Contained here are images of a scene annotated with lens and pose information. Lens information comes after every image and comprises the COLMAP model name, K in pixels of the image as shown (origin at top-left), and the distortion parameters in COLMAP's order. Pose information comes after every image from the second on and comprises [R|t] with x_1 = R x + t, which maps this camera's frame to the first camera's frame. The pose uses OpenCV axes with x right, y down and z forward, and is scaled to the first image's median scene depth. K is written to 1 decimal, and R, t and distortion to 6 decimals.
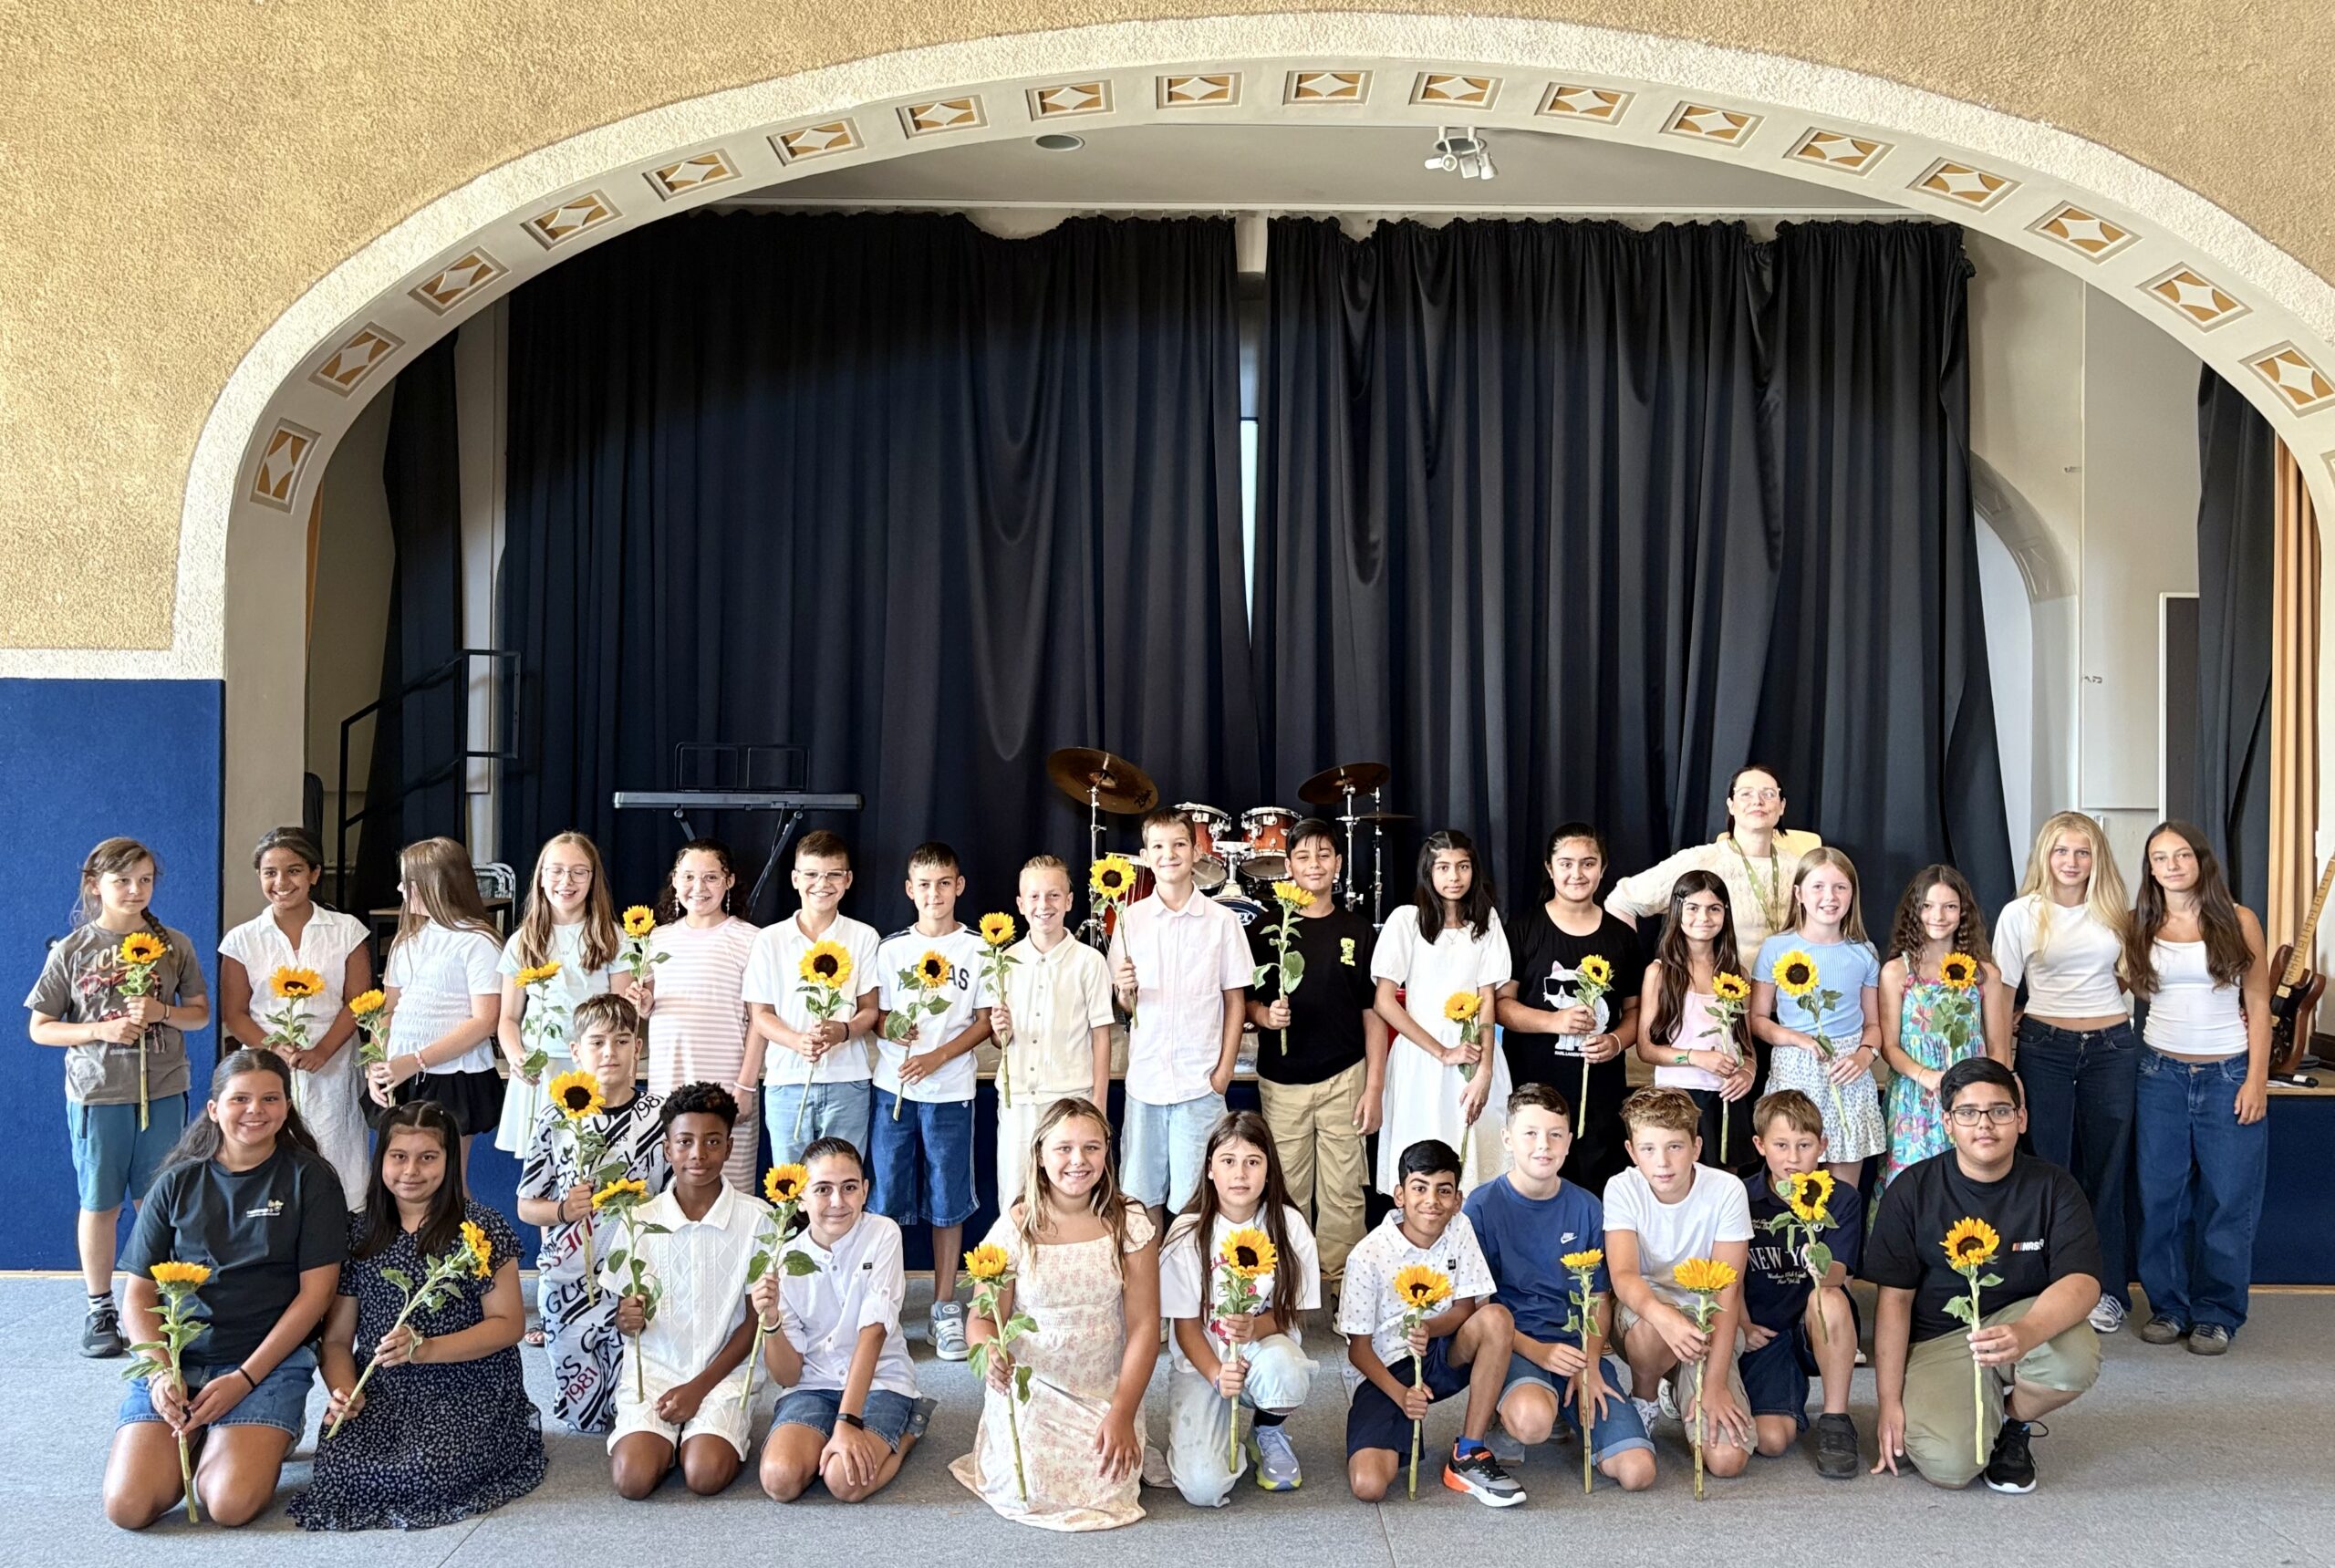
lens RADIAL K [[1955.8, 0, 1175.6], [0, 1955.8, 797.1], [0, 0, 1]] dist [0.040100, 0.003436]
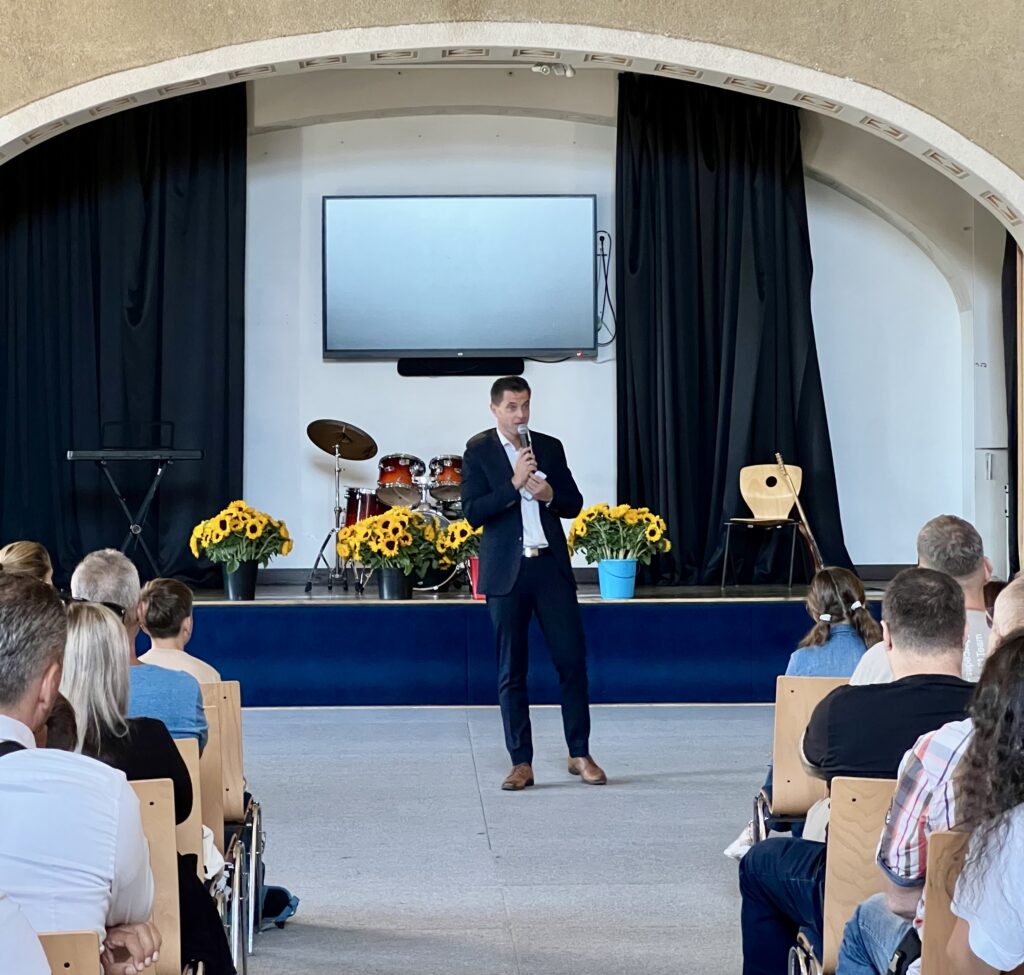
lens RADIAL K [[3271.6, 0, 489.3], [0, 3271.6, 394.4], [0, 0, 1]] dist [-0.023507, 8.185776]
pose [[0.999709, -0.015232, 0.018685, 0.038532], [0.015593, 0.999691, -0.019355, 0.010323], [-0.018384, 0.019641, 0.999638, -2.026955]]
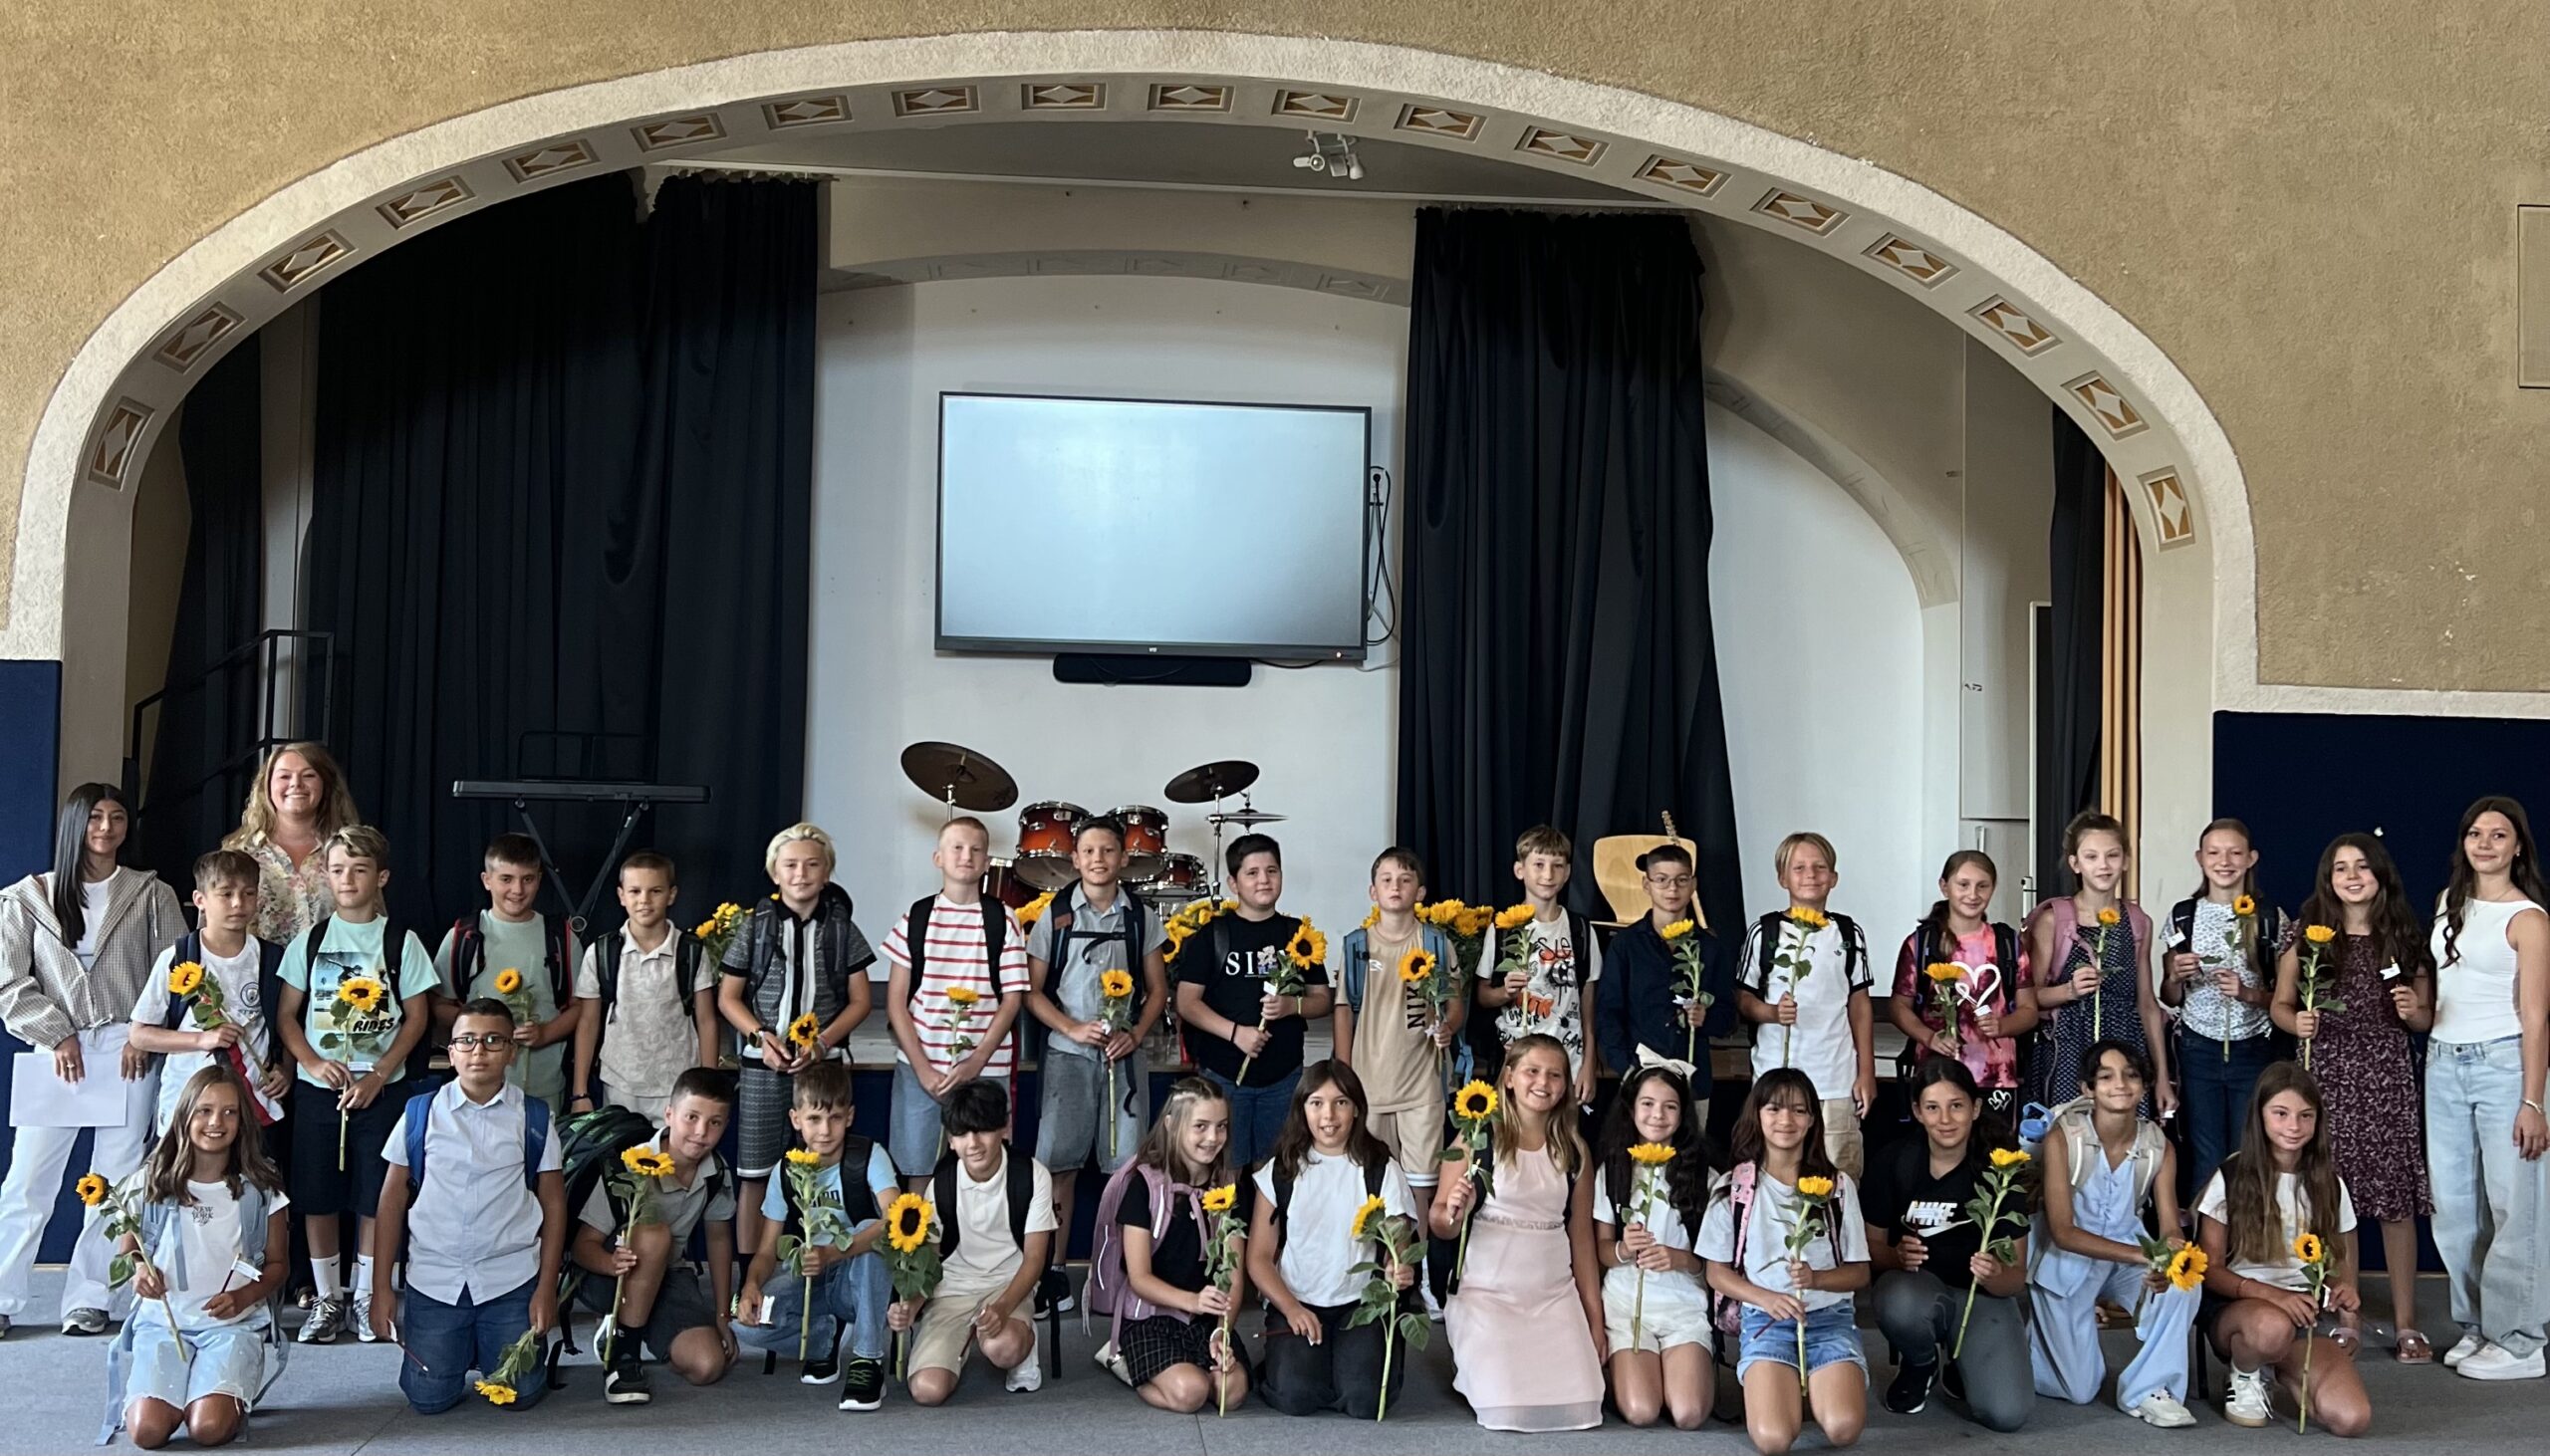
lens RADIAL K [[2598.7, 0, 1272.4], [0, 2598.7, 736.7], [0, 0, 1]] dist [0.139688, -0.297880]
pose [[0.996612, 0.012685, 0.081263, 0.013418], [-0.010014, 0.999399, -0.033183, 0.015674], [-0.081636, 0.032256, 0.996140, -0.351476]]
